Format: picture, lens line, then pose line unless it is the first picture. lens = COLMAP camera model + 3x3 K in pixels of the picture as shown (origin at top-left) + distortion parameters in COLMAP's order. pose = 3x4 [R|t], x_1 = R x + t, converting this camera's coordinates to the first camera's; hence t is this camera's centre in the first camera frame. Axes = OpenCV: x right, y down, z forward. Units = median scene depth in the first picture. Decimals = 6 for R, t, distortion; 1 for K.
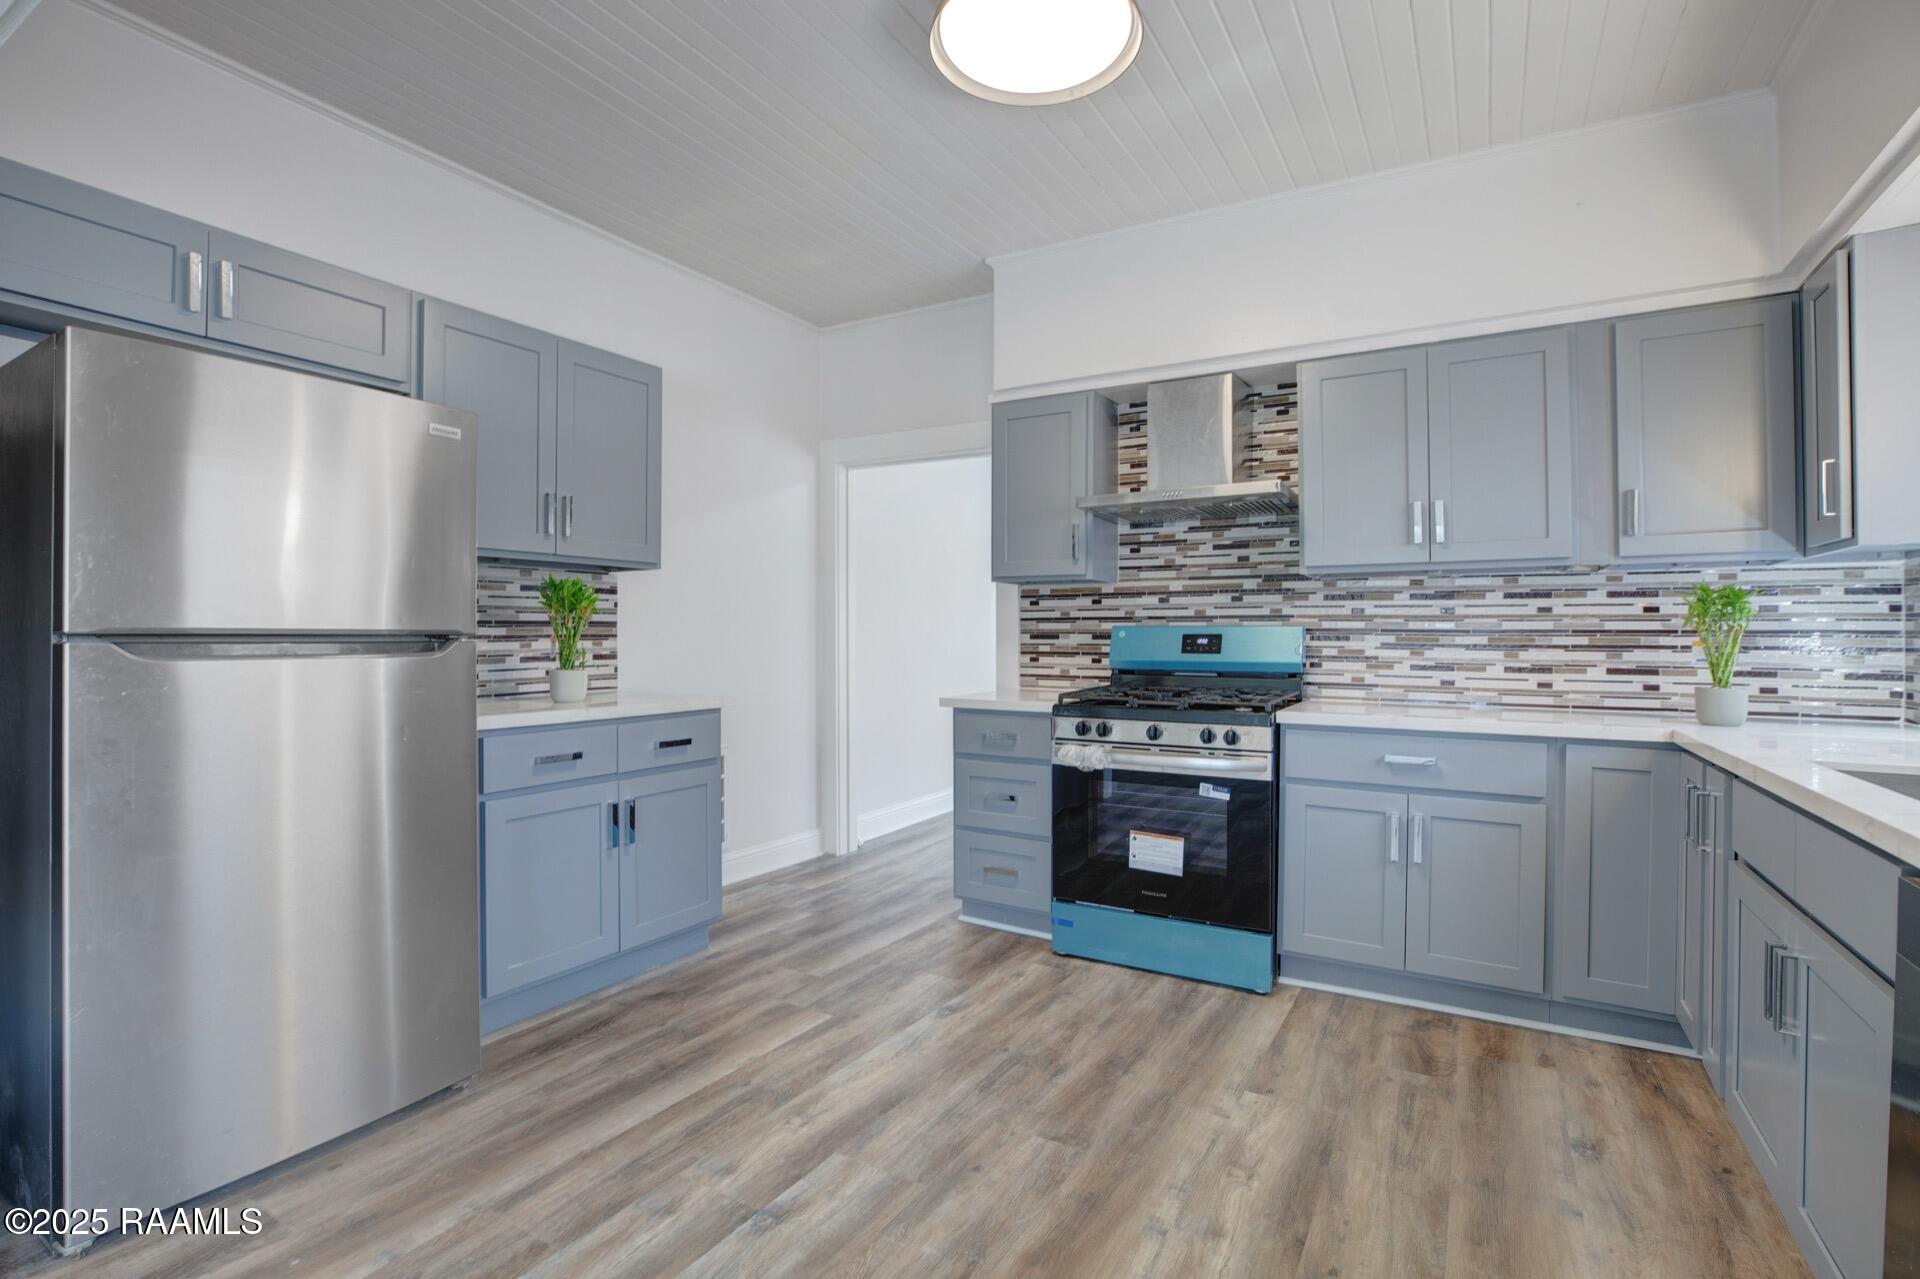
lens RADIAL K [[898.4, 0, 950.5], [0, 898.4, 637.4], [0, 0, 1]] dist [-0.000166, 0.001083]
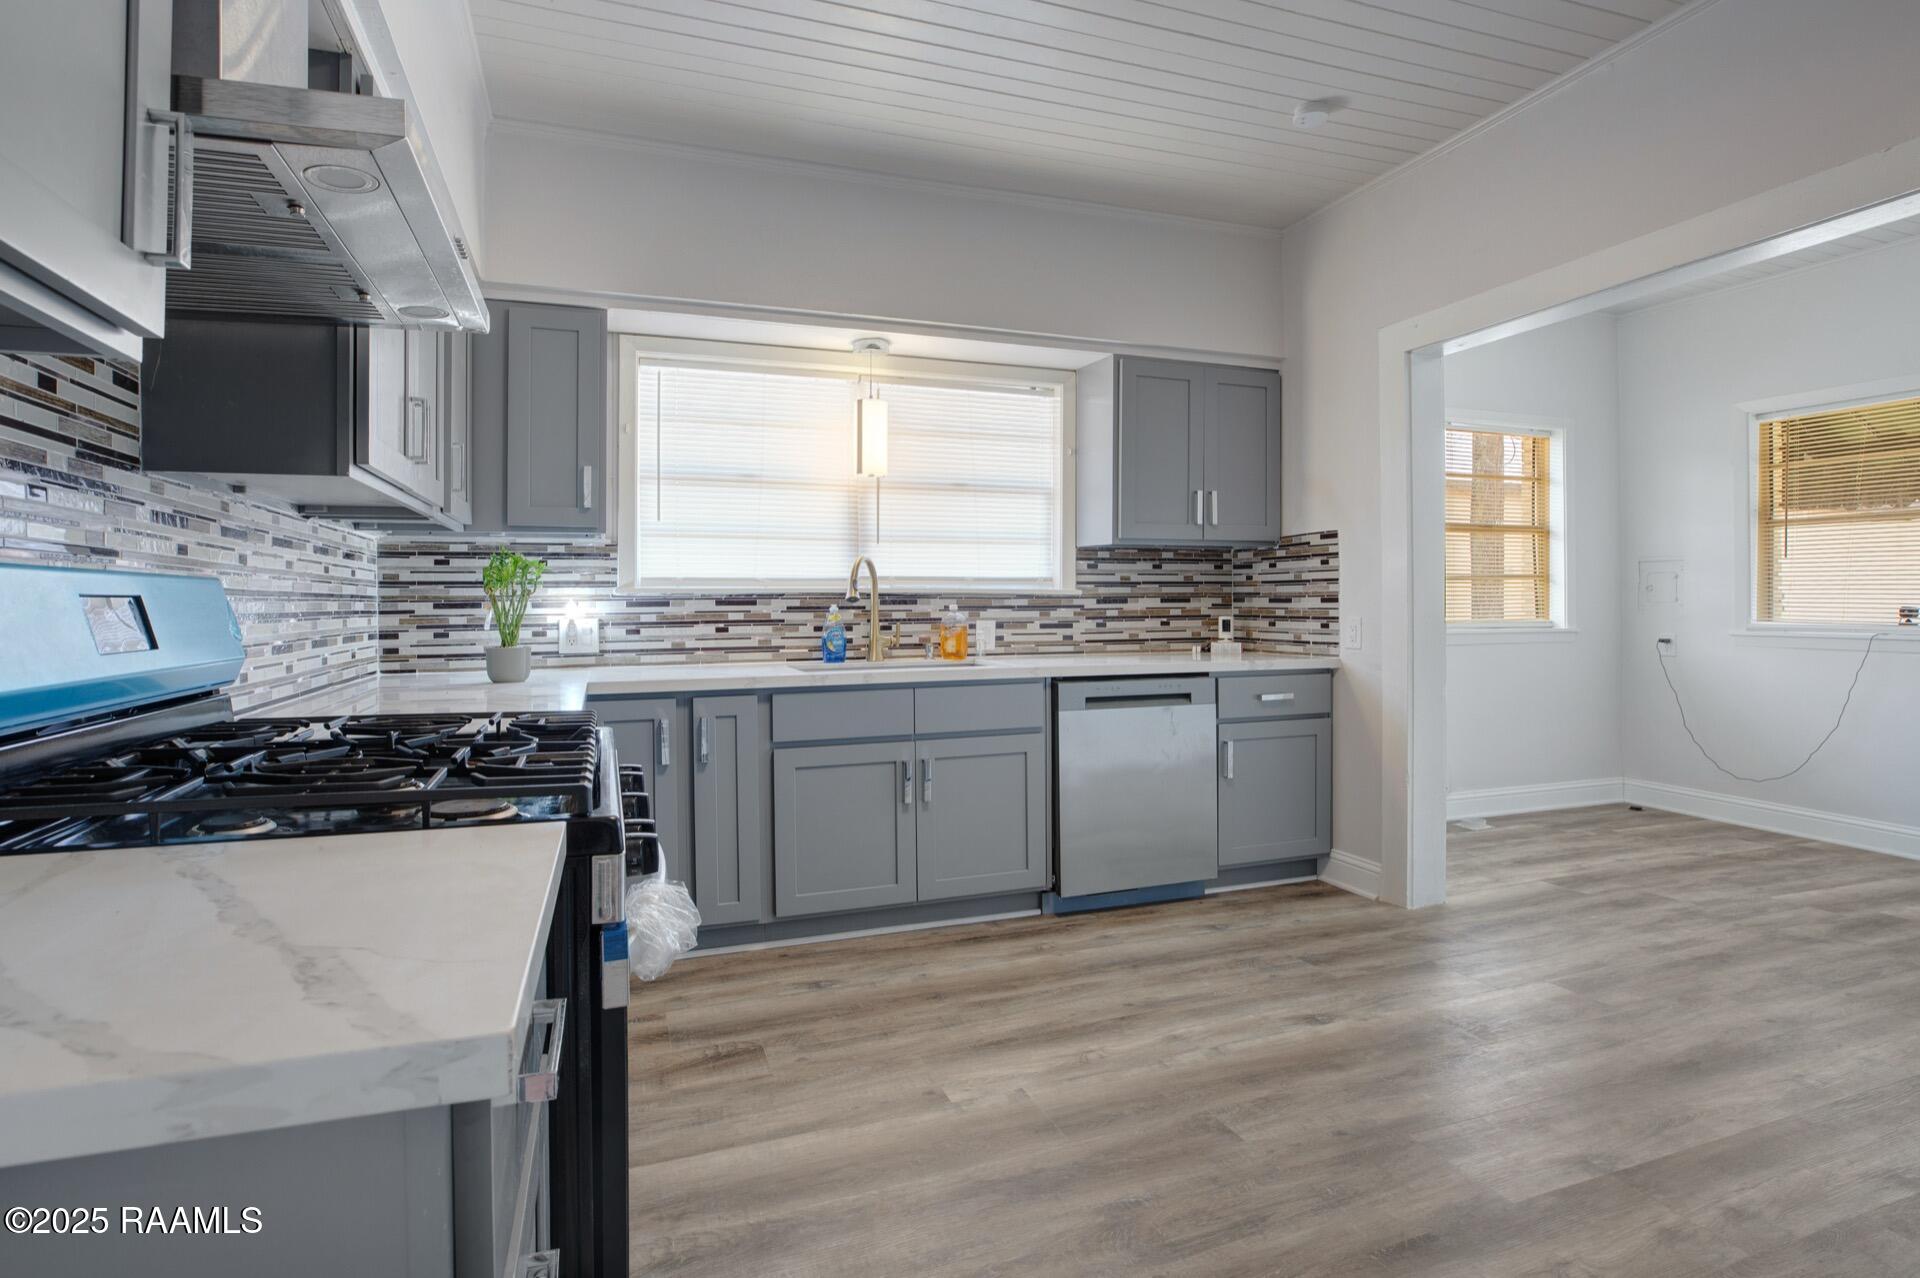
lens RADIAL K [[898.4, 0, 874.4], [0, 898.4, 604.2], [0, 0, 1]] dist [-0.000166, 0.001083]
pose [[-0.713933, -0.007359, 0.700175, -0.264056], [-0.002558, 0.999966, 0.007902, 0.001040], [-0.700209, 0.003851, -0.713927, 1.858256]]
